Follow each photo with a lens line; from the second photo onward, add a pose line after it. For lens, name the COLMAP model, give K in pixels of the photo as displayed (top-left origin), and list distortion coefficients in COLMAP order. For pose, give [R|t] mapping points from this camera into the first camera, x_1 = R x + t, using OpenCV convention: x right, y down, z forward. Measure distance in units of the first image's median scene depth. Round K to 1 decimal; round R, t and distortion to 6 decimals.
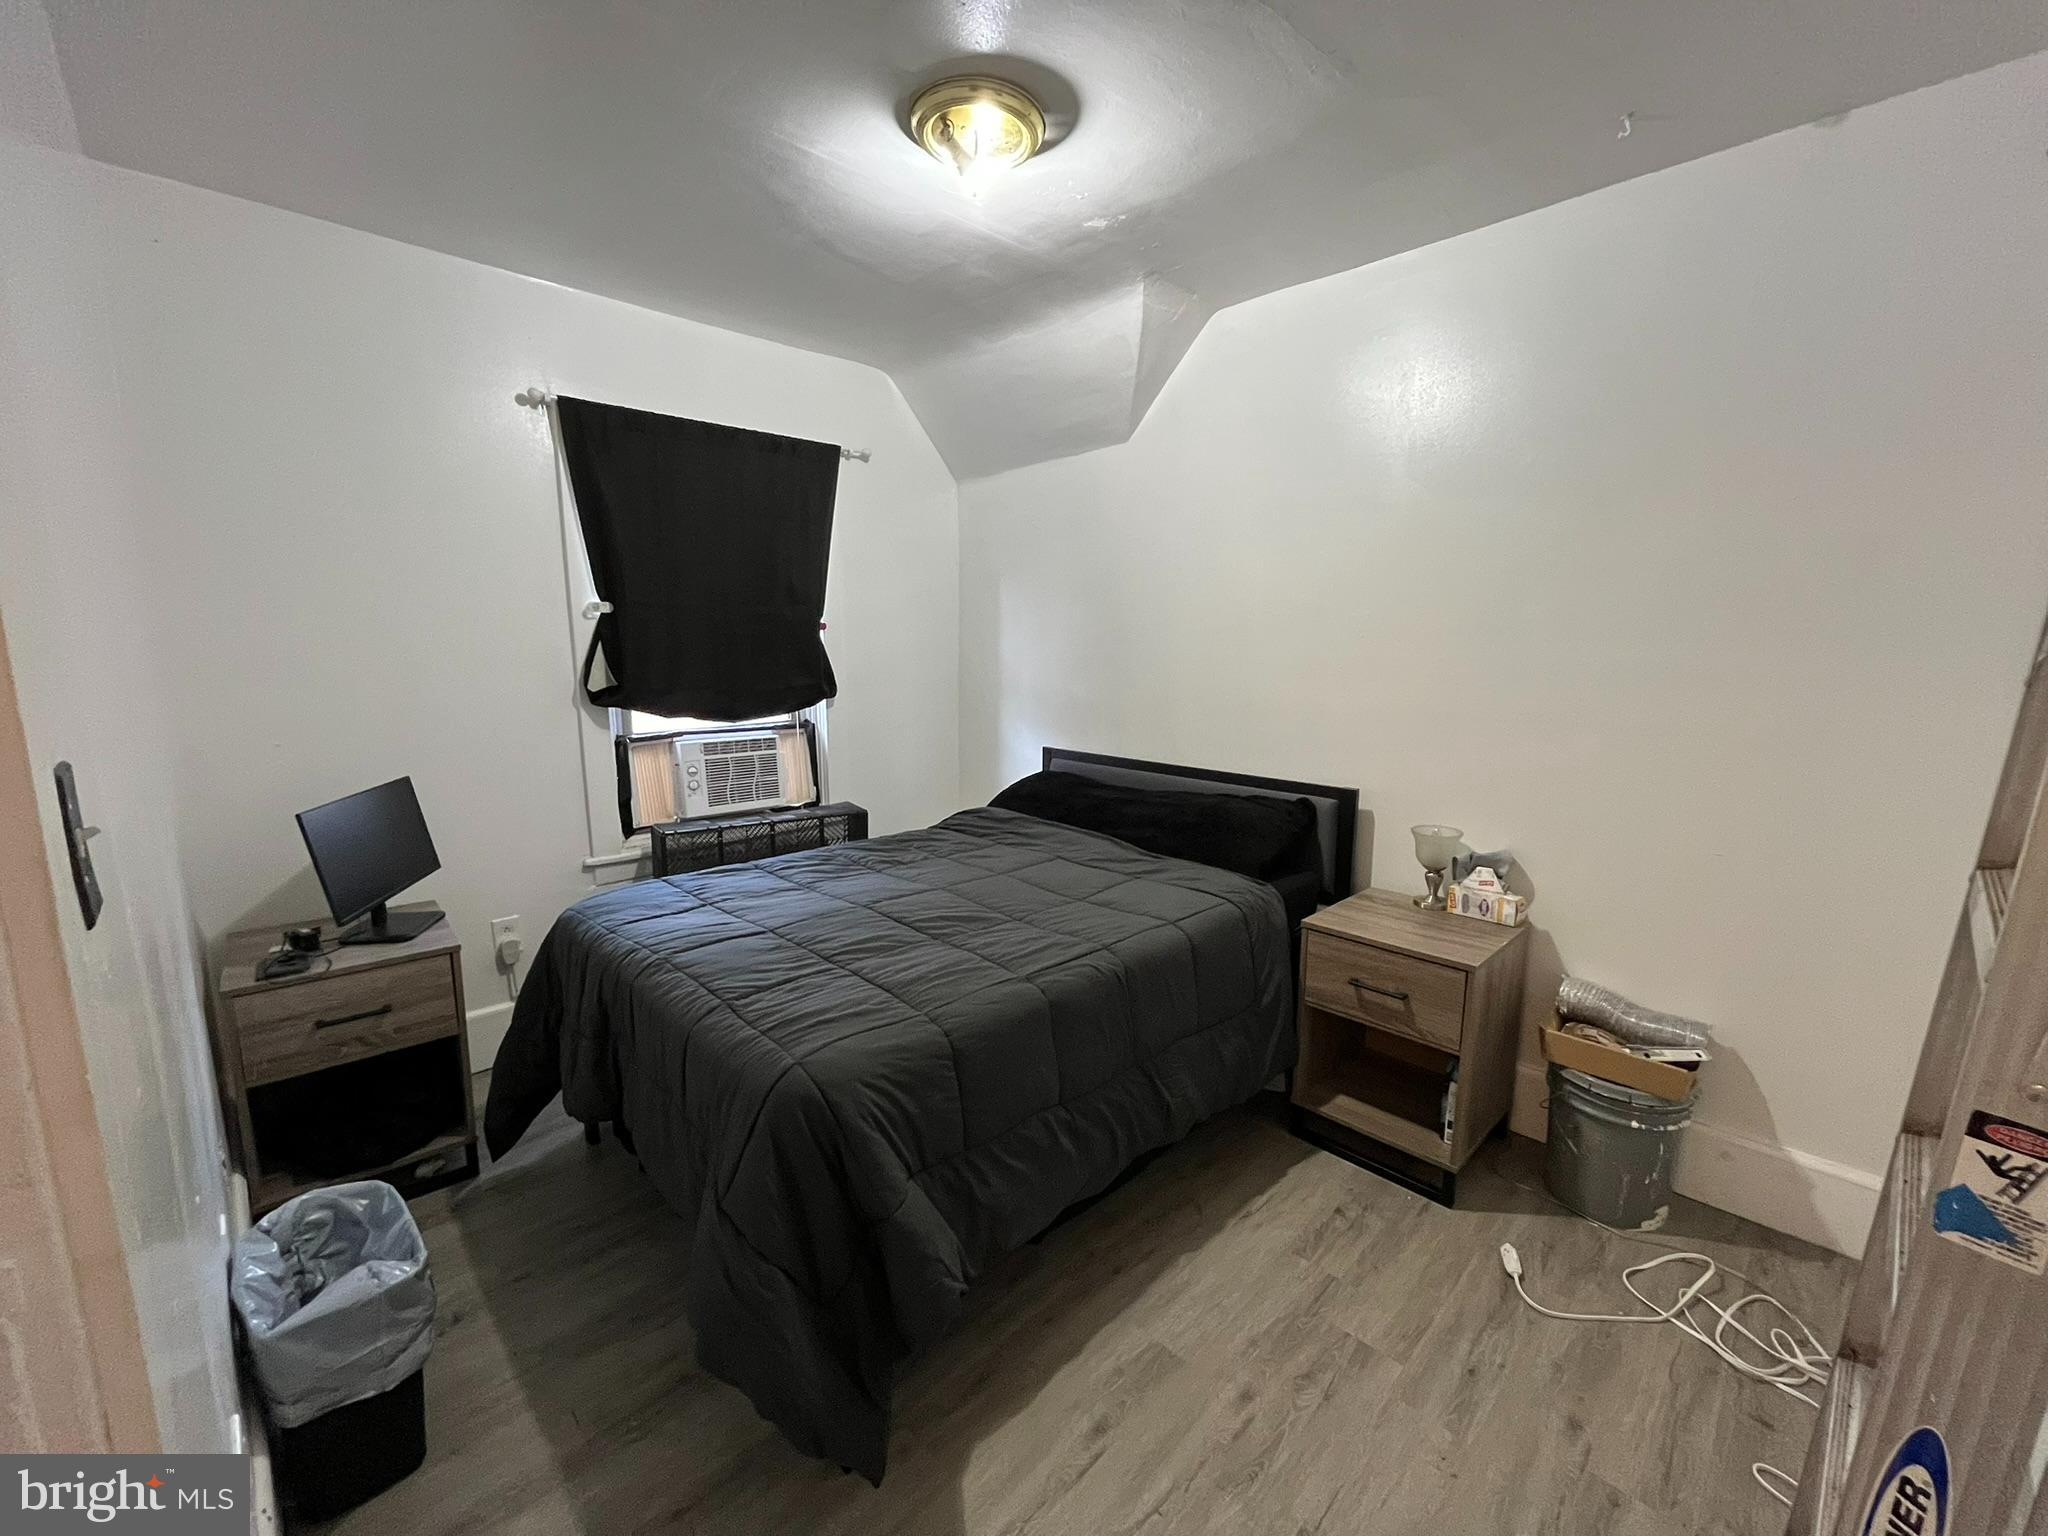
lens RADIAL K [[832.8, 0, 1020.0], [0, 832.8, 770.1], [0, 0, 1]] dist [-0.006337, 0.000252]
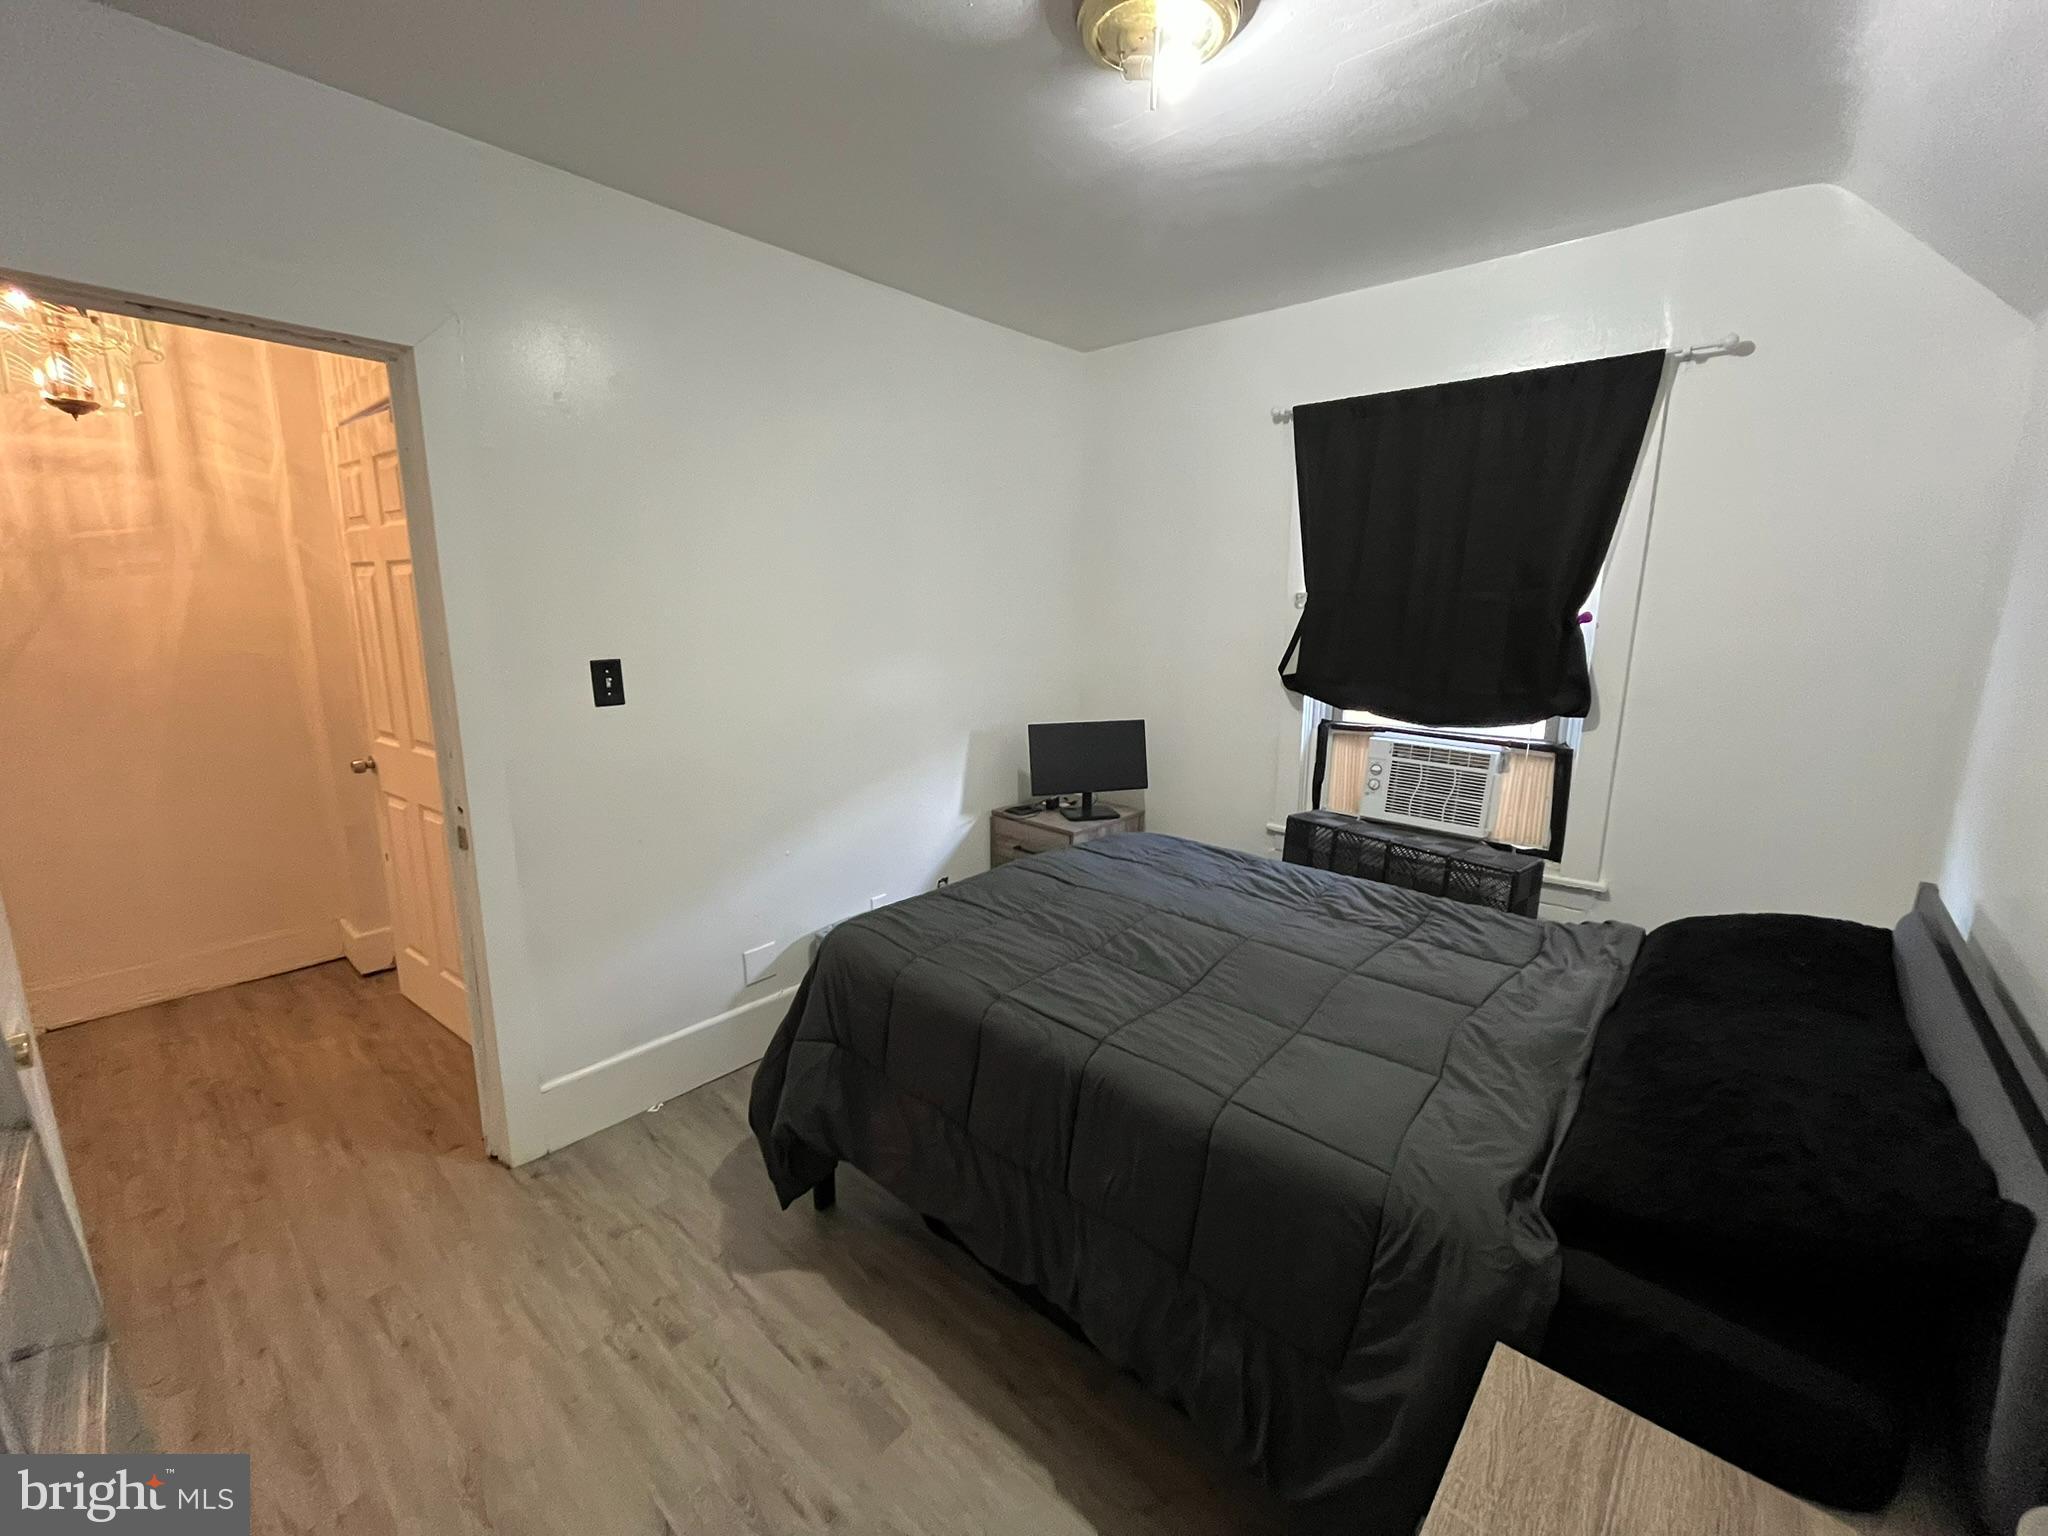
lens RADIAL K [[832.8, 0, 1015.2], [0, 832.8, 771.8], [0, 0, 1]] dist [-0.006337, 0.000252]
pose [[0.059349, 0.192606, -0.979480, 0.626585], [-0.168278, 0.969097, 0.180368, -0.120796], [0.983951, 0.154120, 0.089927, 0.630786]]
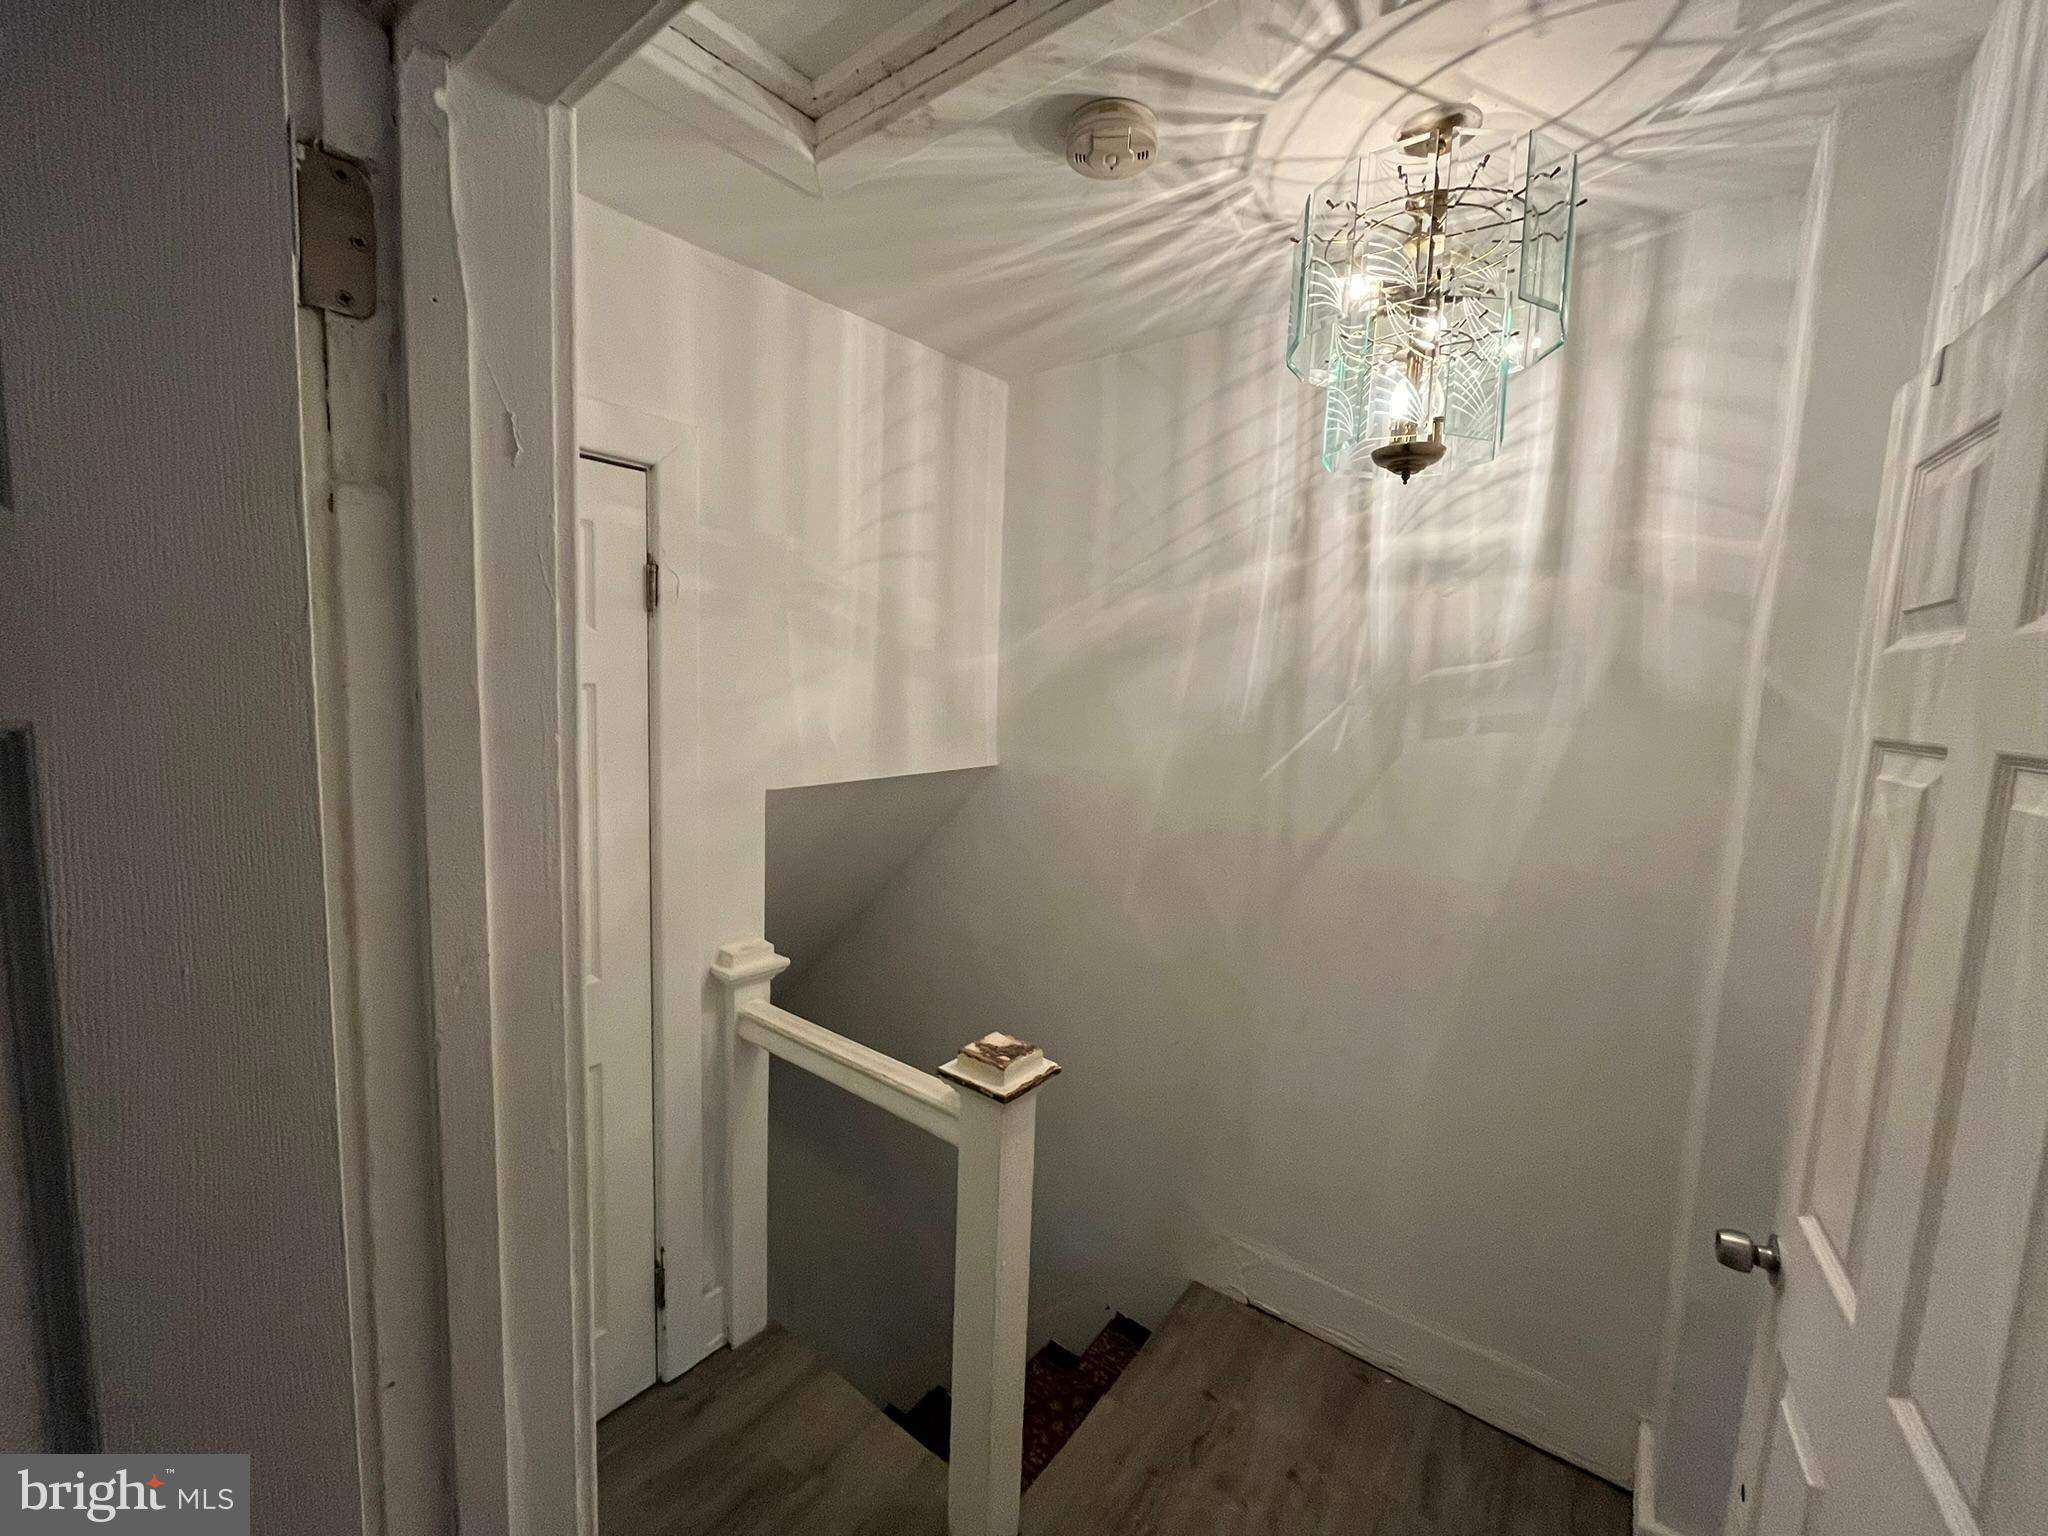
lens RADIAL K [[832.8, 0, 1019.3], [0, 832.8, 773.6], [0, 0, 1]] dist [-0.006337, 0.000252]
pose [[-0.991326, -0.031322, -0.127636, 0.390528], [-0.064291, 0.962621, 0.263111, -0.114920], [0.114624, 0.269035, -0.956285, 0.476405]]
